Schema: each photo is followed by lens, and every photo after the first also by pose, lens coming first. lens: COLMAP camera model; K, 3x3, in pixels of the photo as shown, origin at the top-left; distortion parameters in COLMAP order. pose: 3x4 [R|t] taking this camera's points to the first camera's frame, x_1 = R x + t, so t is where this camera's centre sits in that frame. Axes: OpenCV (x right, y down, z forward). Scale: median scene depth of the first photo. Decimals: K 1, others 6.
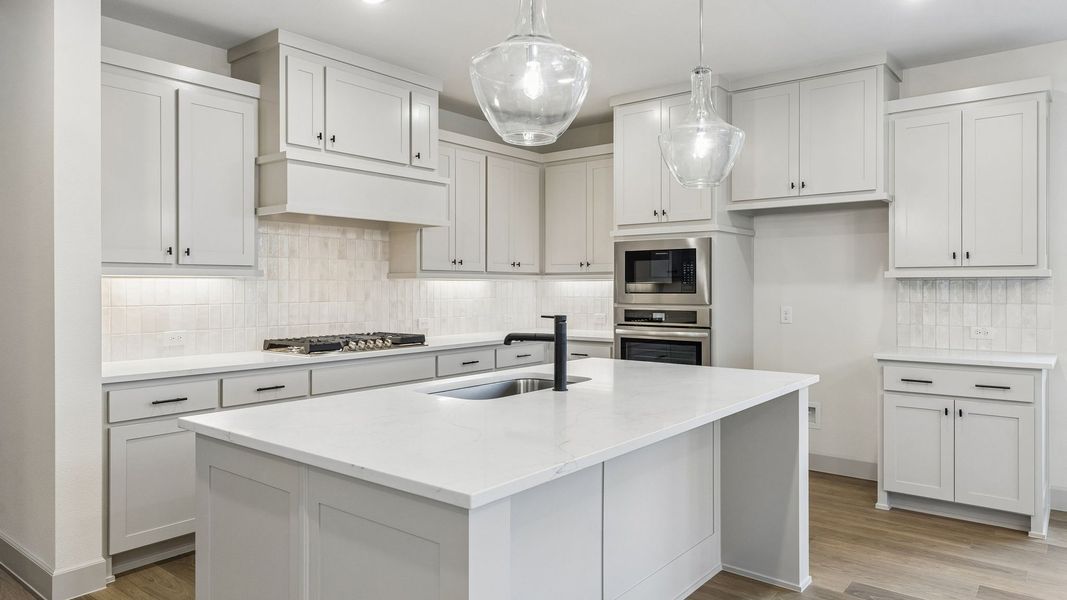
lens RADIAL K [[687.5, 0, 530.1], [0, 687.5, 292.4], [0, 0, 1]] dist [-0.002449, 0.002556]
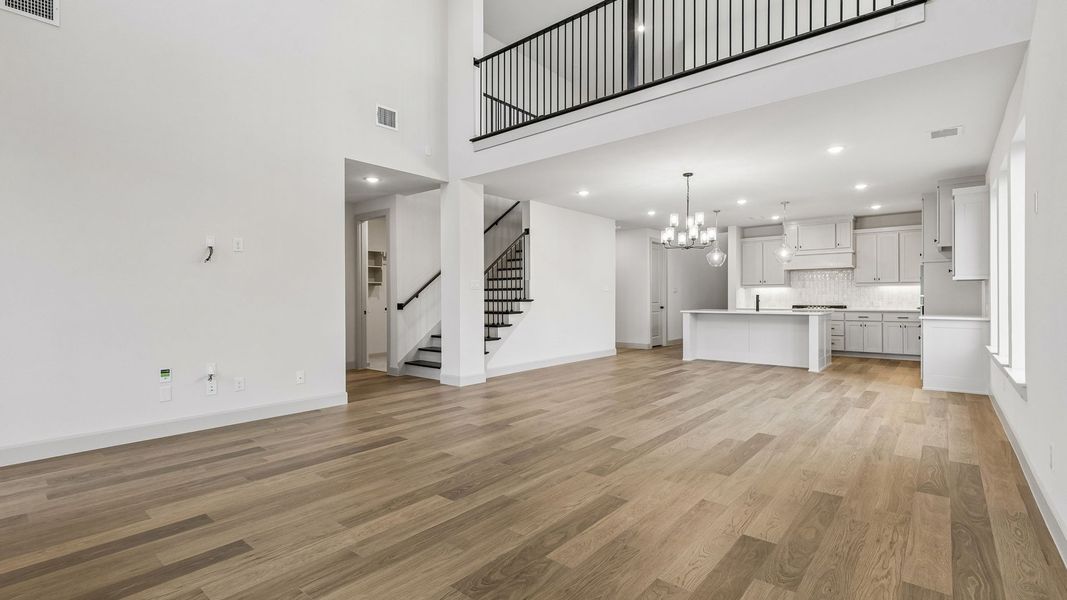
lens RADIAL K [[488.2, 0, 534.9], [0, 488.2, 298.0], [0, 0, 1]] dist [0.000941, -0.001005]
pose [[-0.024835, 0.002281, -0.999689, 1.920101], [-0.007183, 0.999971, 0.002460, 0.033651], [0.999666, 0.007242, -0.024818, -0.247077]]
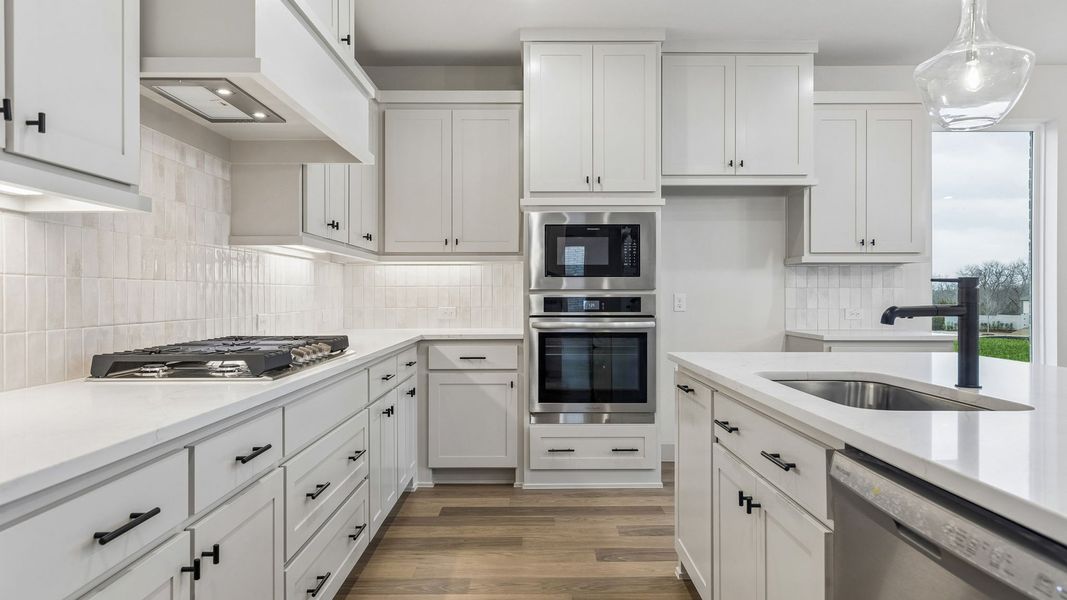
lens RADIAL K [[687.5, 0, 539.0], [0, 687.5, 298.5], [0, 0, 1]] dist [-0.002449, 0.002556]
pose [[0.773687, -0.002032, 0.633565, -0.402172], [0.005089, 0.999983, -0.003007, 0.030746], [-0.633548, 0.005551, 0.773683, 0.413869]]
